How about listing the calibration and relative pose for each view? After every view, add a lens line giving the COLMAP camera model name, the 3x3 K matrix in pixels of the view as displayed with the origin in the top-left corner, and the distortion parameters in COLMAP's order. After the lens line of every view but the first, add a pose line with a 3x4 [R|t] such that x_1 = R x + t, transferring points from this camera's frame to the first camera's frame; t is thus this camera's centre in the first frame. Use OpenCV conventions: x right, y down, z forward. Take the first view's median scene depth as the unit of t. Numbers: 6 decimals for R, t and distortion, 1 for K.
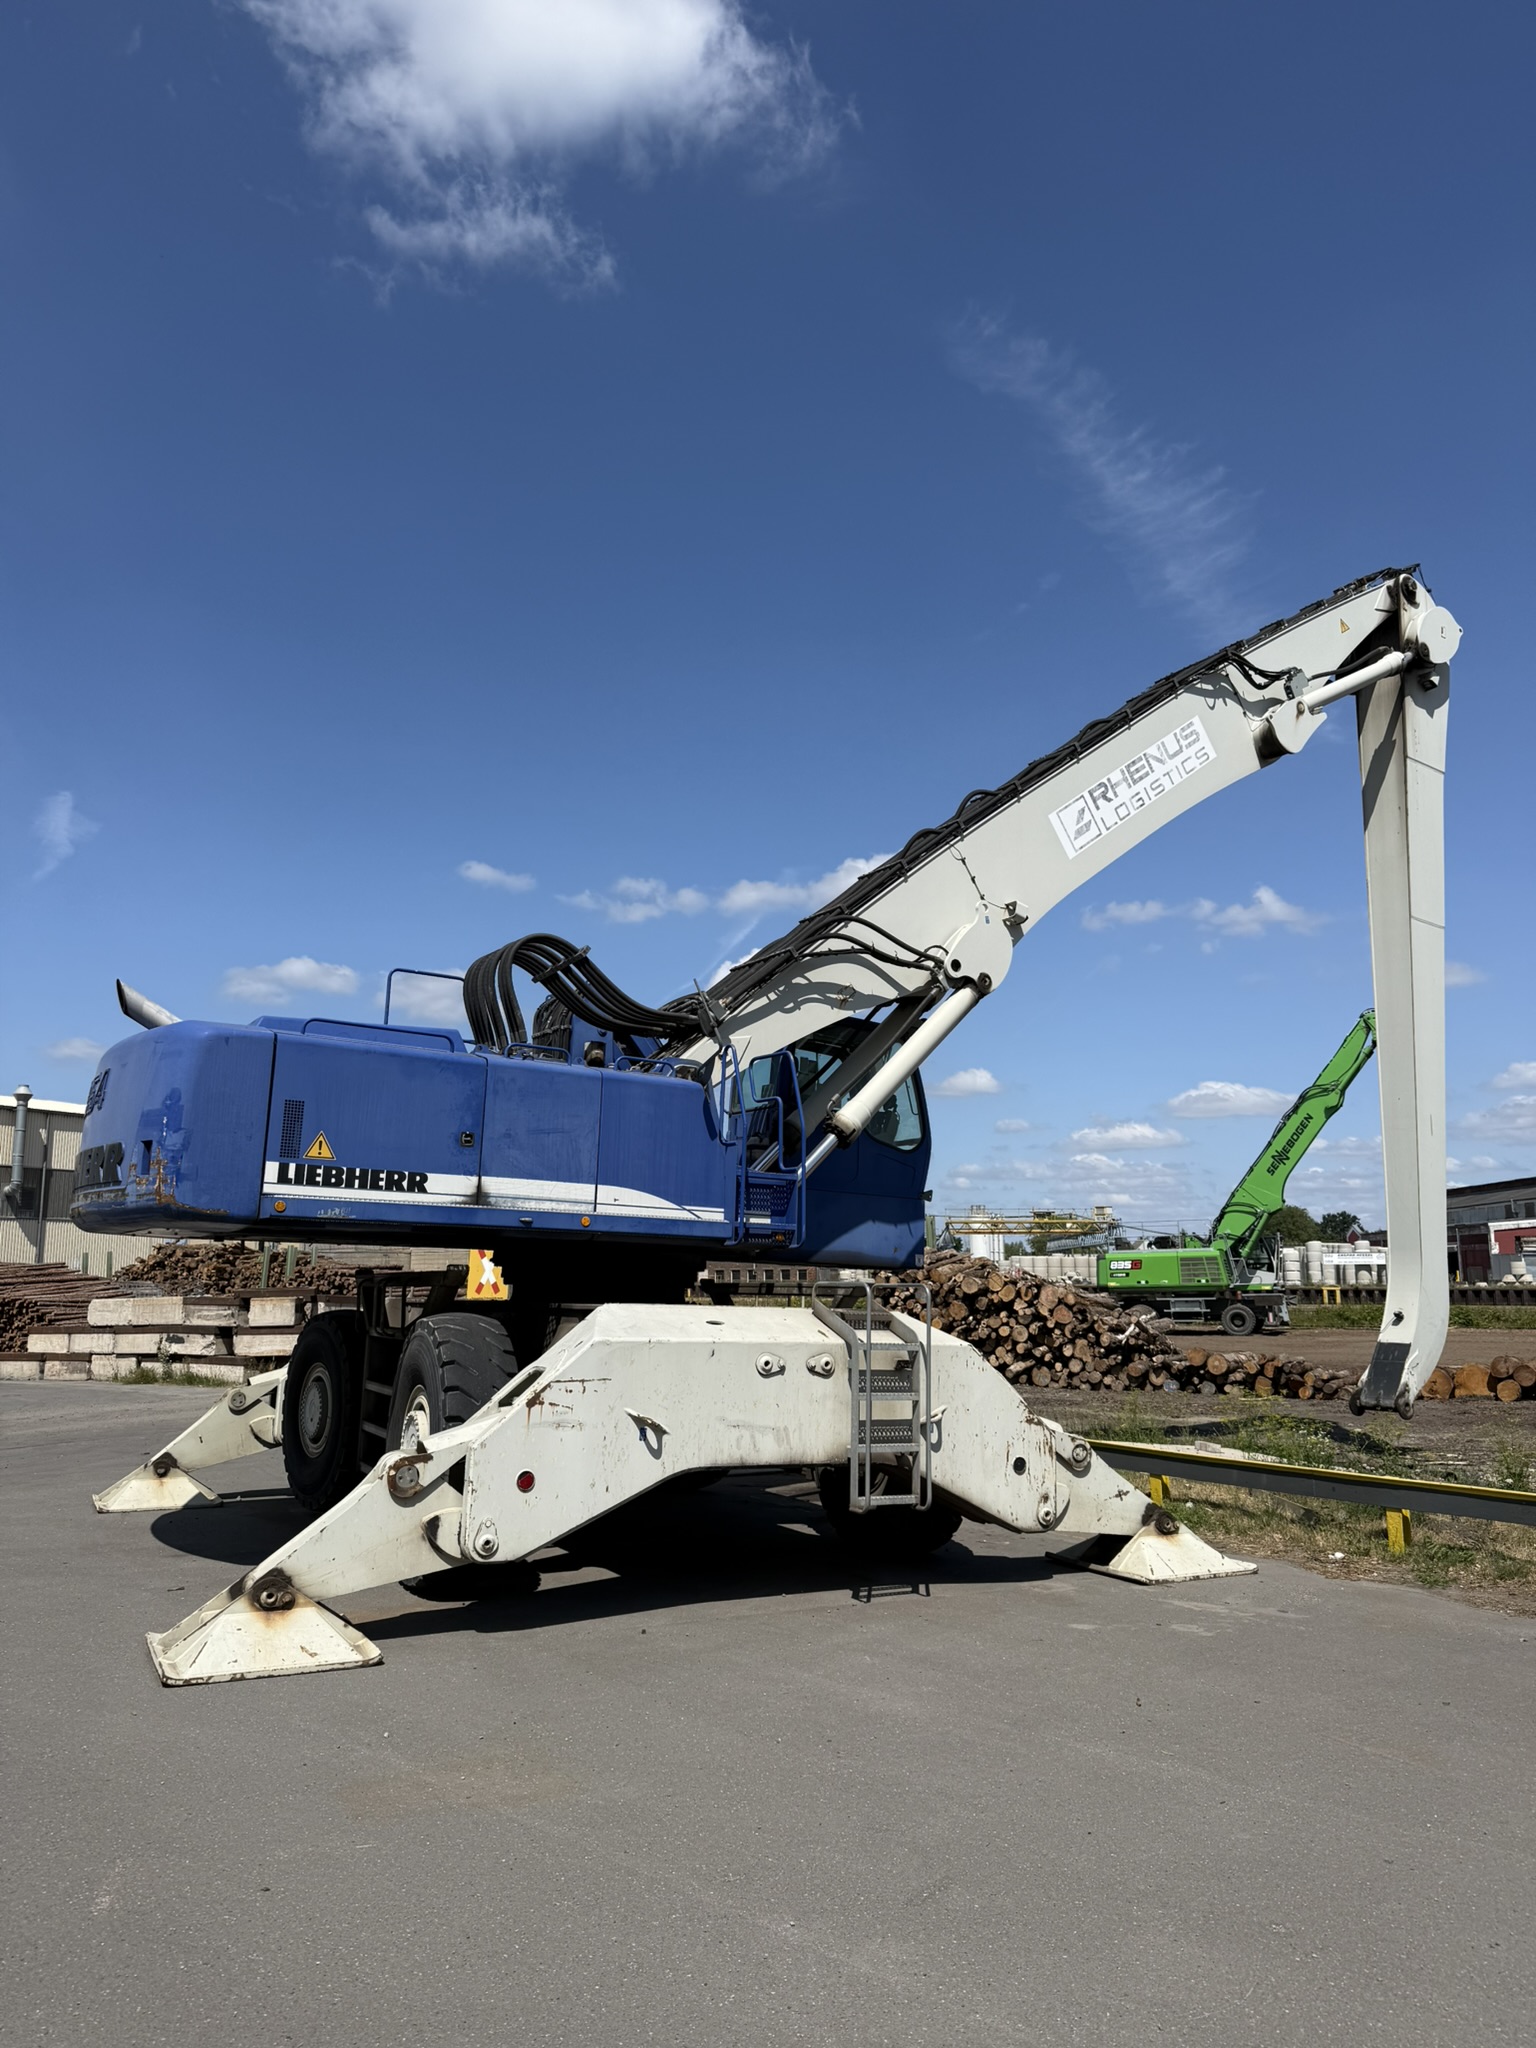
lens RADIAL K [[1416.1, 0, 758.9], [0, 1416.1, 1037.3], [0, 0, 1]] dist [0.197397, -0.418207]
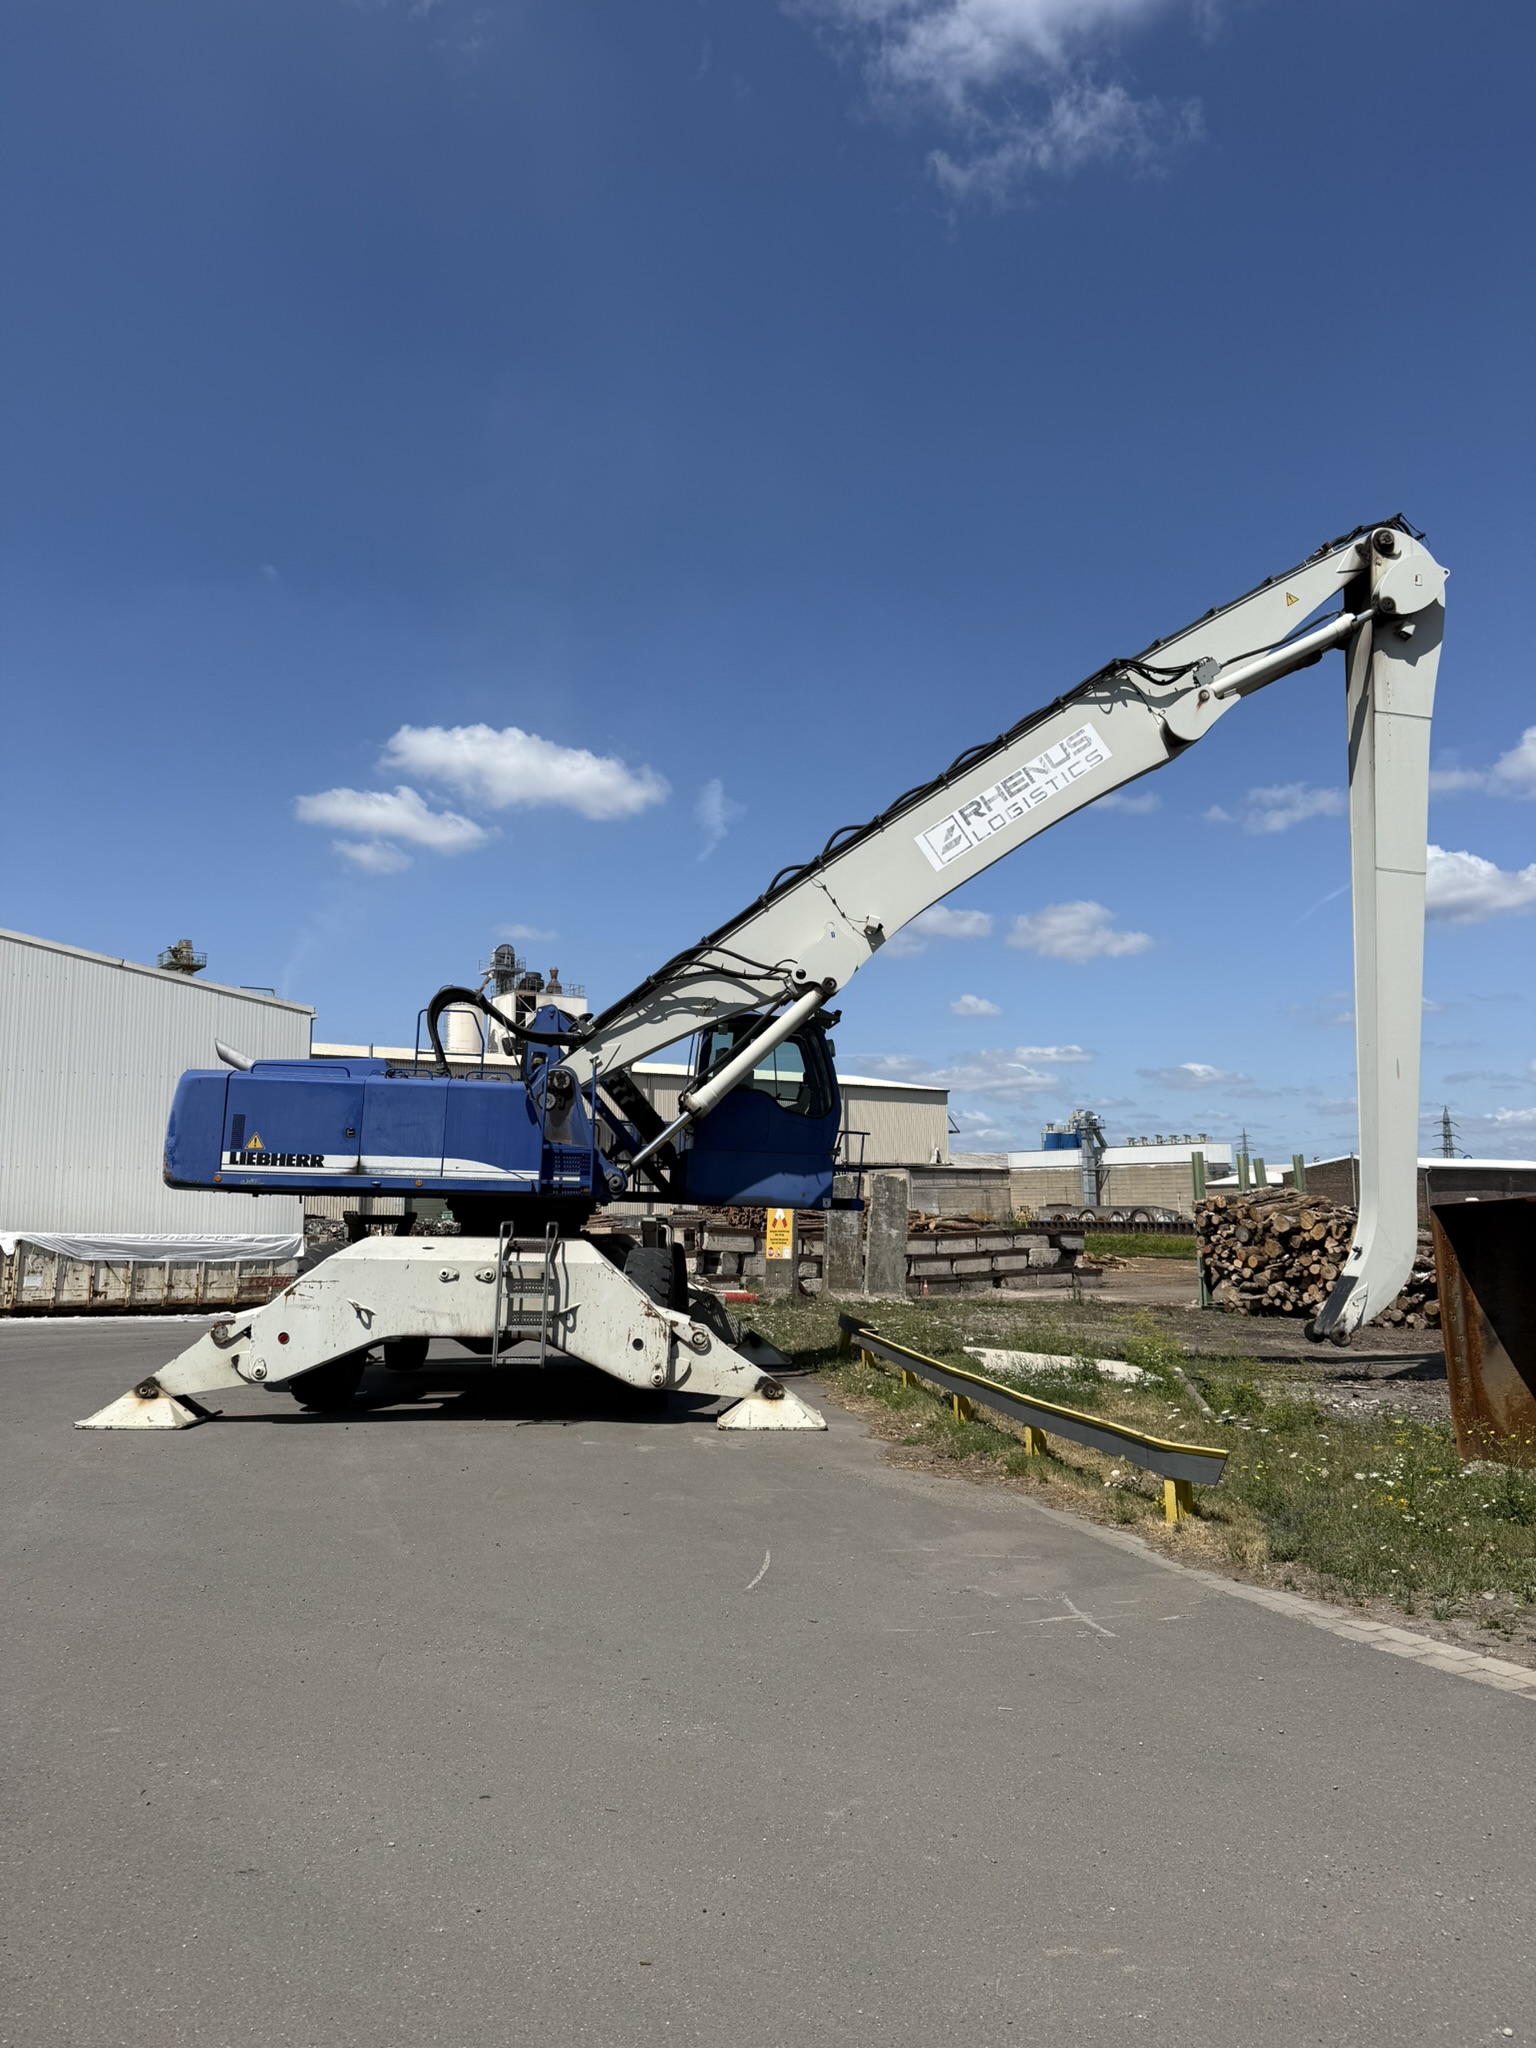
lens RADIAL K [[1416.1, 0, 758.9], [0, 1416.1, 1037.3], [0, 0, 1]] dist [0.197397, -0.418207]
pose [[0.902257, -0.055011, -0.427676, 0.651280], [0.073796, 0.996895, 0.027457, -0.032264], [0.424837, -0.056334, 0.903515, -0.174268]]
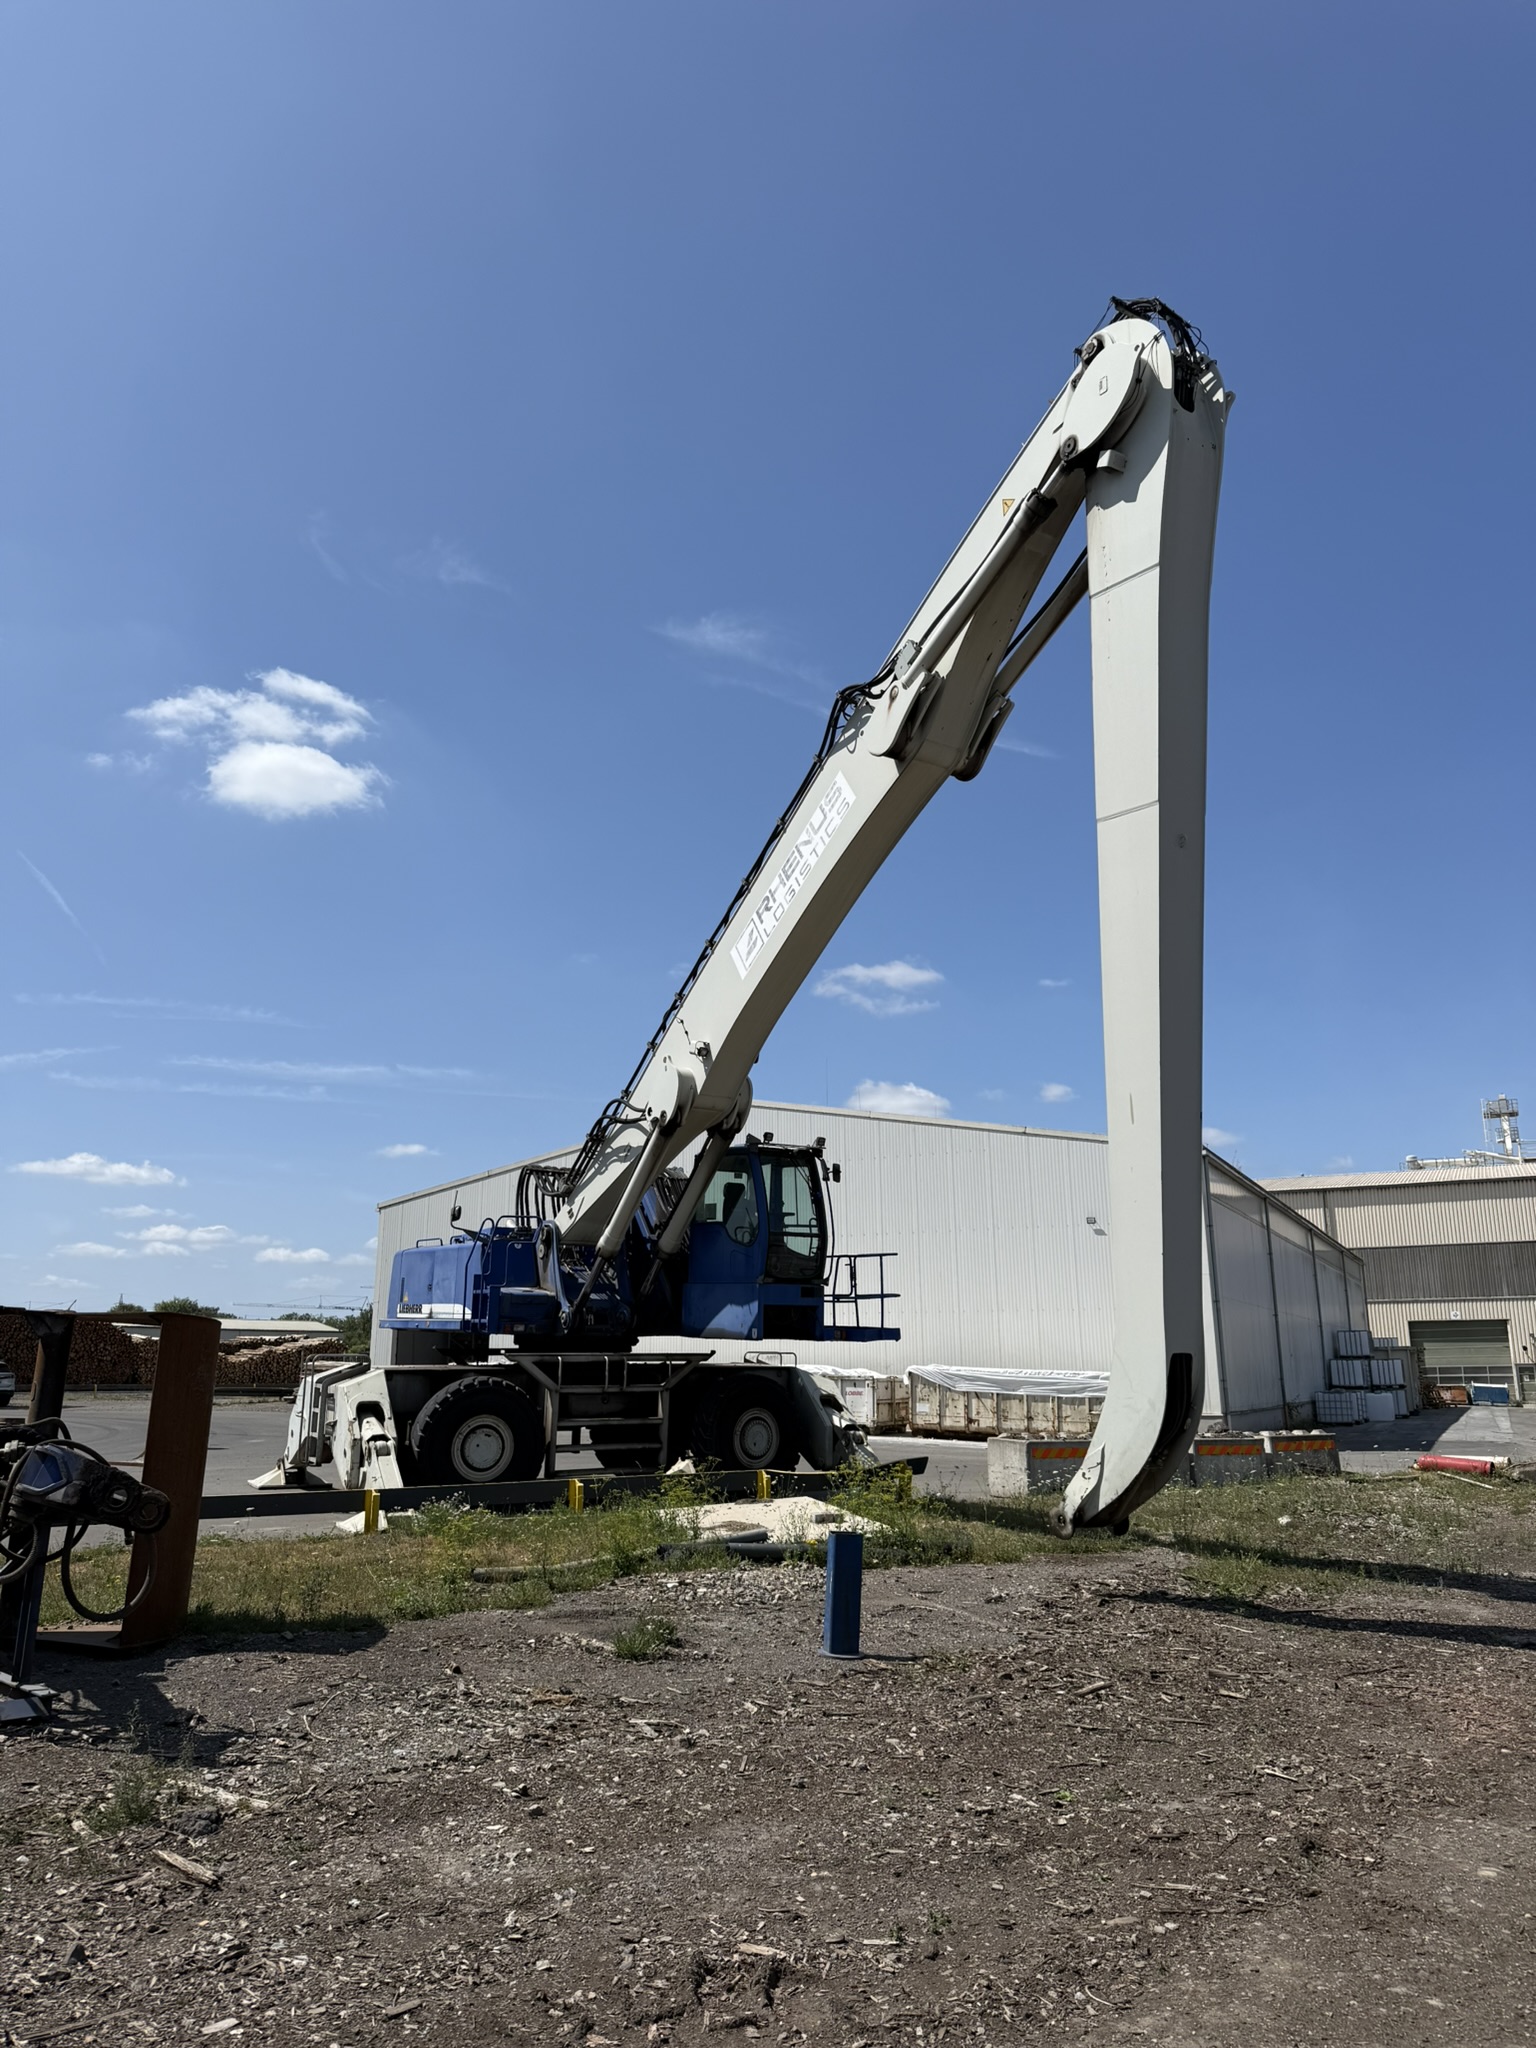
lens RADIAL K [[1416.1, 0, 758.9], [0, 1416.1, 1037.3], [0, 0, 1]] dist [0.197397, -0.418207]
pose [[0.028962, -0.221670, -0.974692, 1.472252], [0.167177, 0.962441, -0.213916, 0.186840], [0.985501, -0.156750, 0.064932, 1.030909]]
